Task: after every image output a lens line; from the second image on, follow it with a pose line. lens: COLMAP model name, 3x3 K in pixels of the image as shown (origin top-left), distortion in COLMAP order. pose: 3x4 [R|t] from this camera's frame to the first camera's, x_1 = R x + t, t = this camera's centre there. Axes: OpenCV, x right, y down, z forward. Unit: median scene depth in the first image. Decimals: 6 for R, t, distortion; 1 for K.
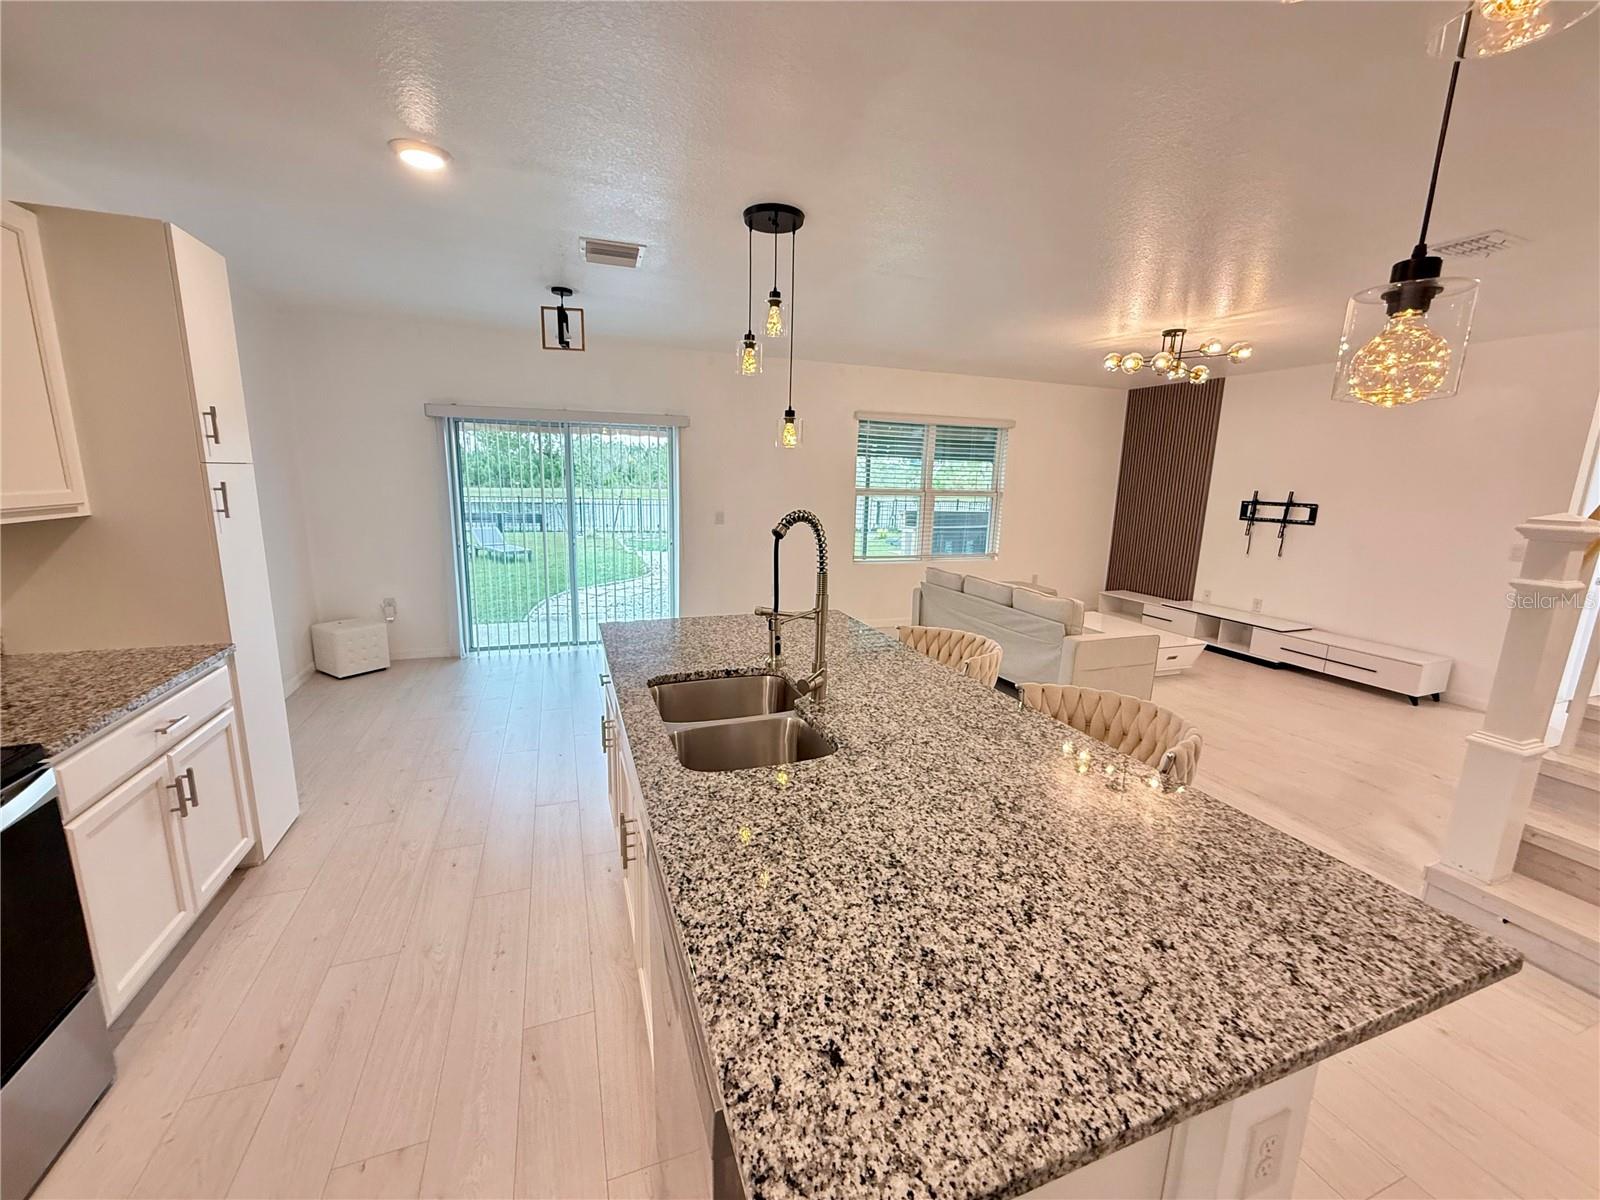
lens RADIAL K [[635.7, 0, 795.9], [0, 635.7, 599.1], [0, 0, 1]] dist [0.000036, -0.000077]
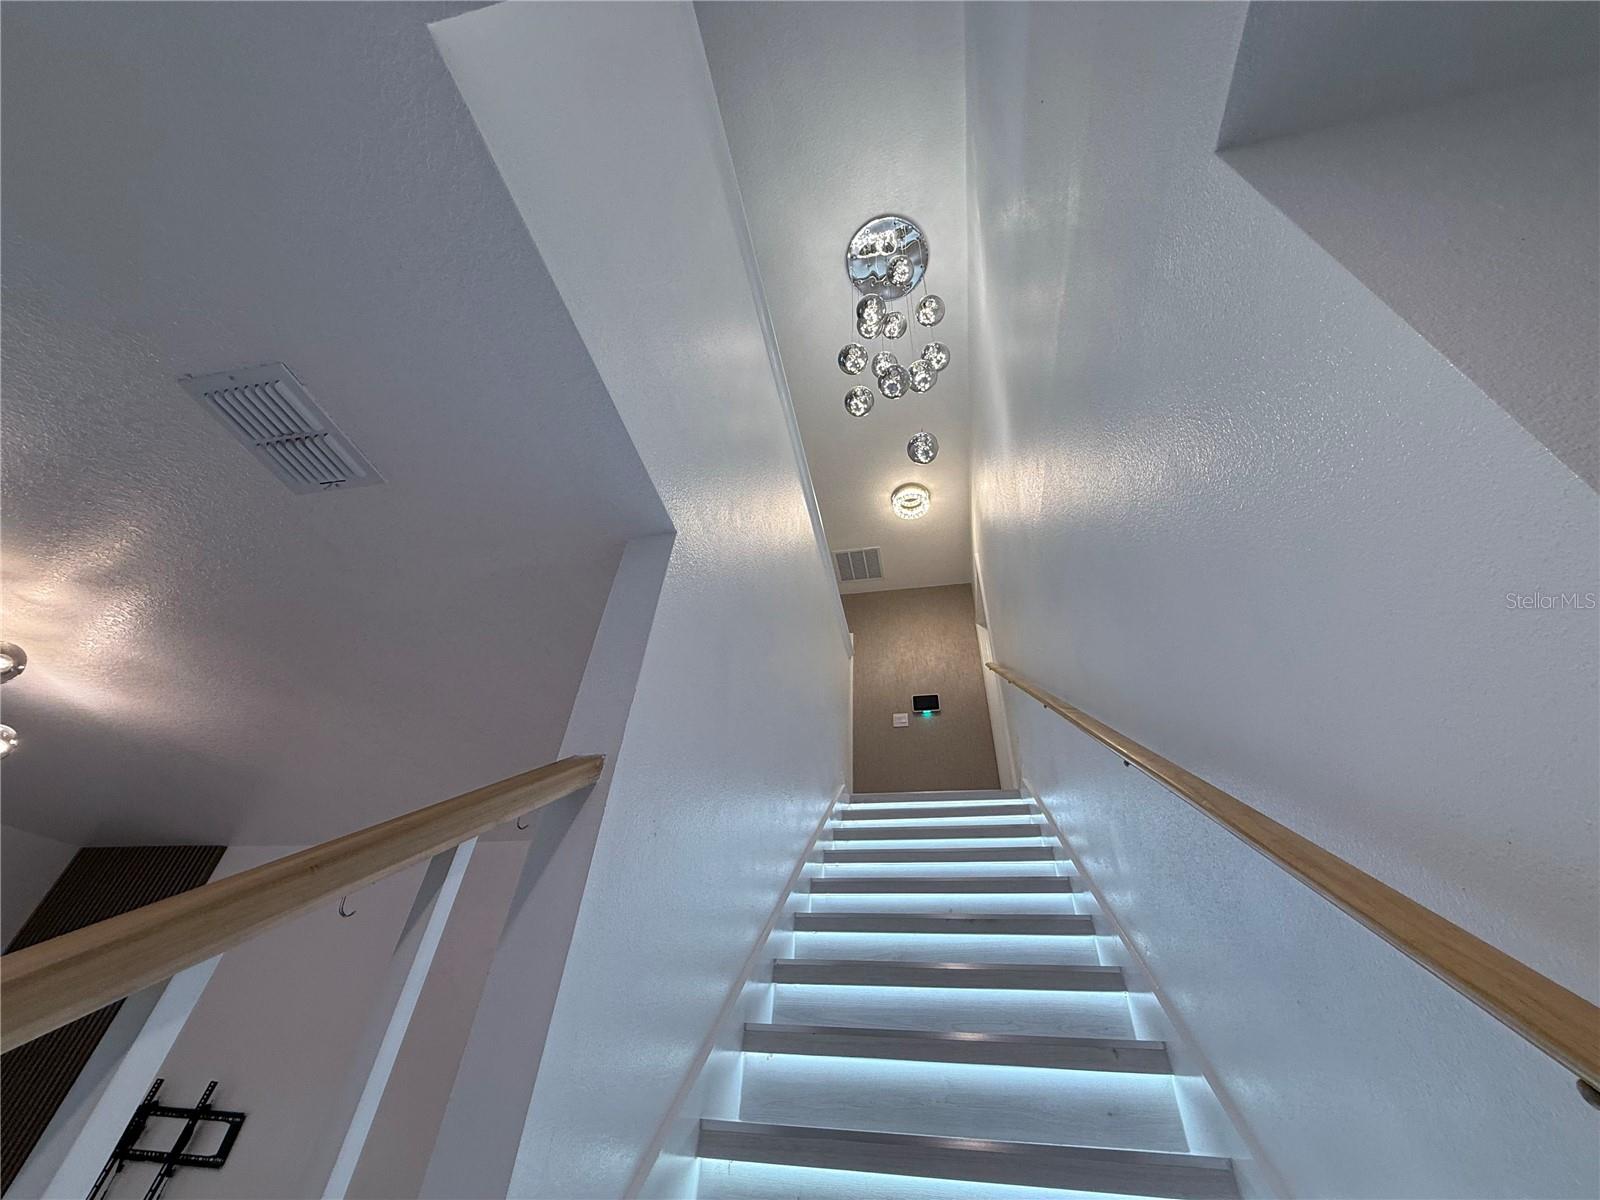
lens RADIAL K [[635.7, 0, 795.9], [0, 635.7, 599.1], [0, 0, 1]] dist [0.000036, -0.000077]
pose [[0.541365, 0.539279, 0.645060, 0.587896], [0.119306, 0.710174, -0.693843, -0.041268], [-0.832280, 0.452582, 0.320124, 0.324451]]
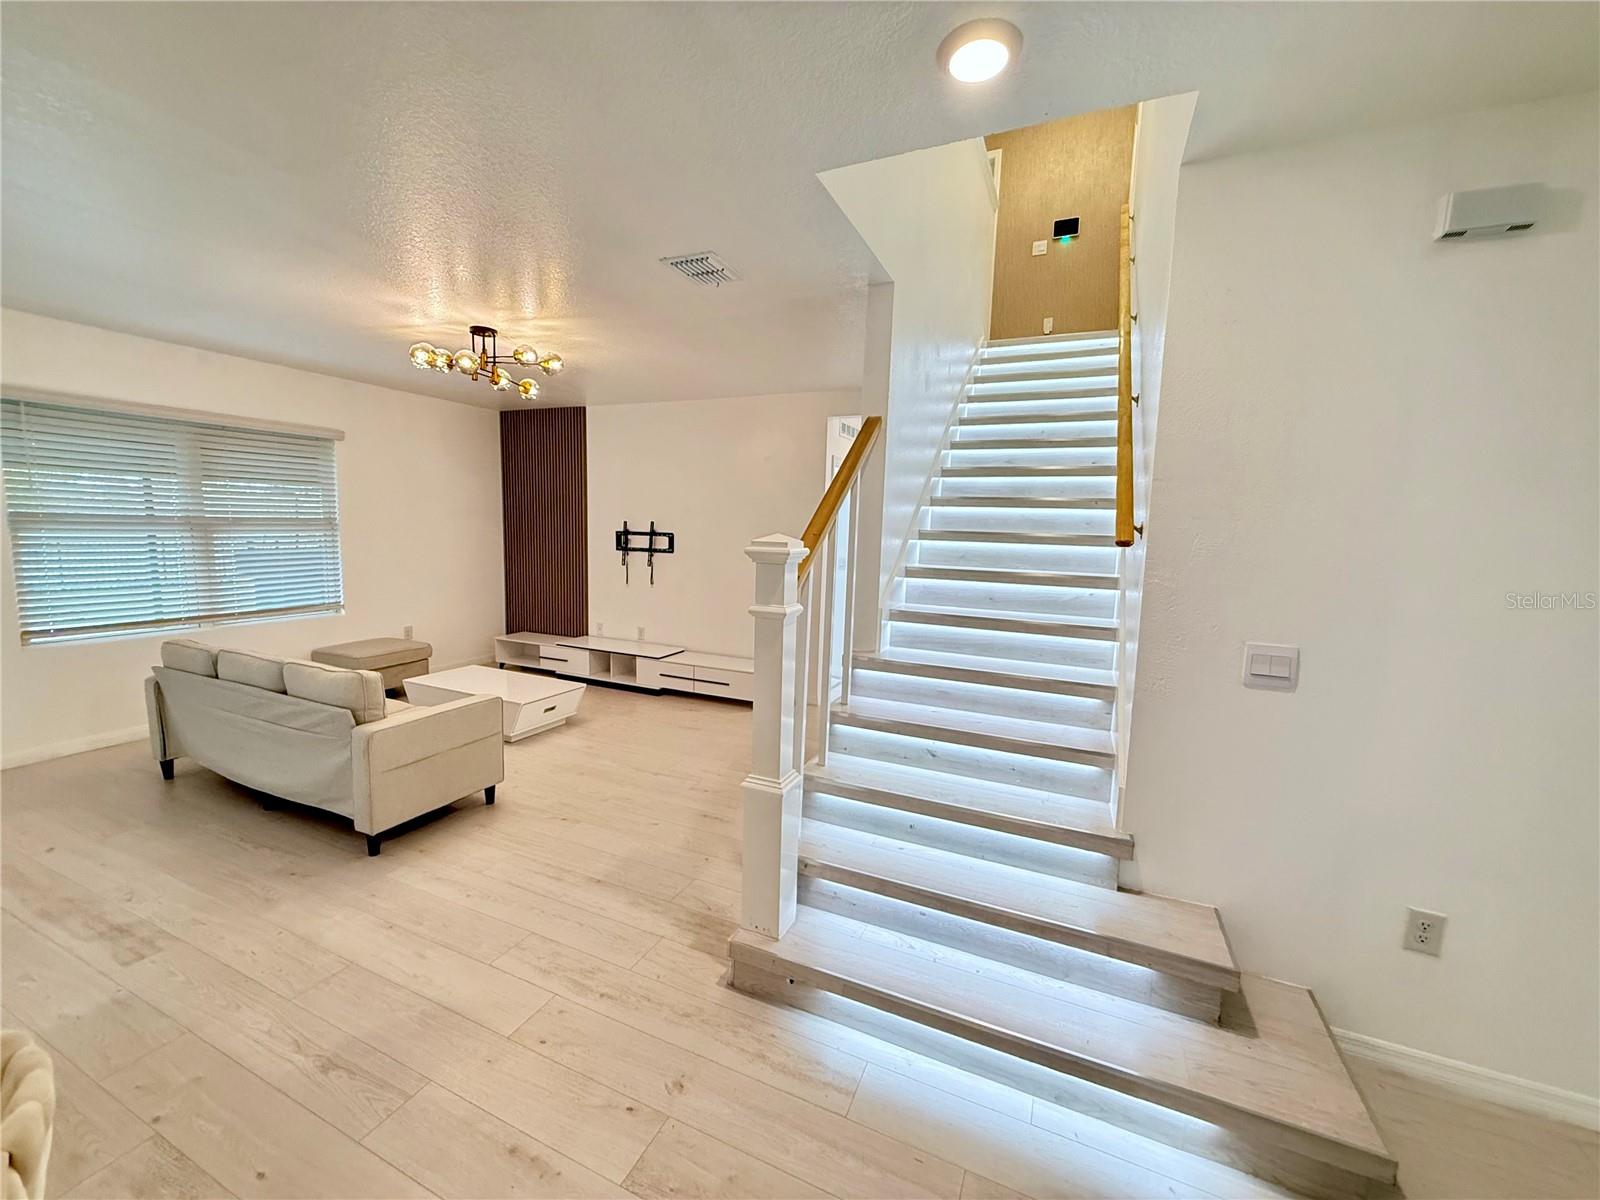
lens RADIAL K [[635.7, 0, 795.9], [0, 635.7, 599.1], [0, 0, 1]] dist [0.000036, -0.000077]
pose [[0.701897, -0.087420, 0.706893, 0.241324], [0.125608, 0.992078, -0.002032, -0.014833], [-0.701116, 0.090218, 0.707317, 0.139520]]
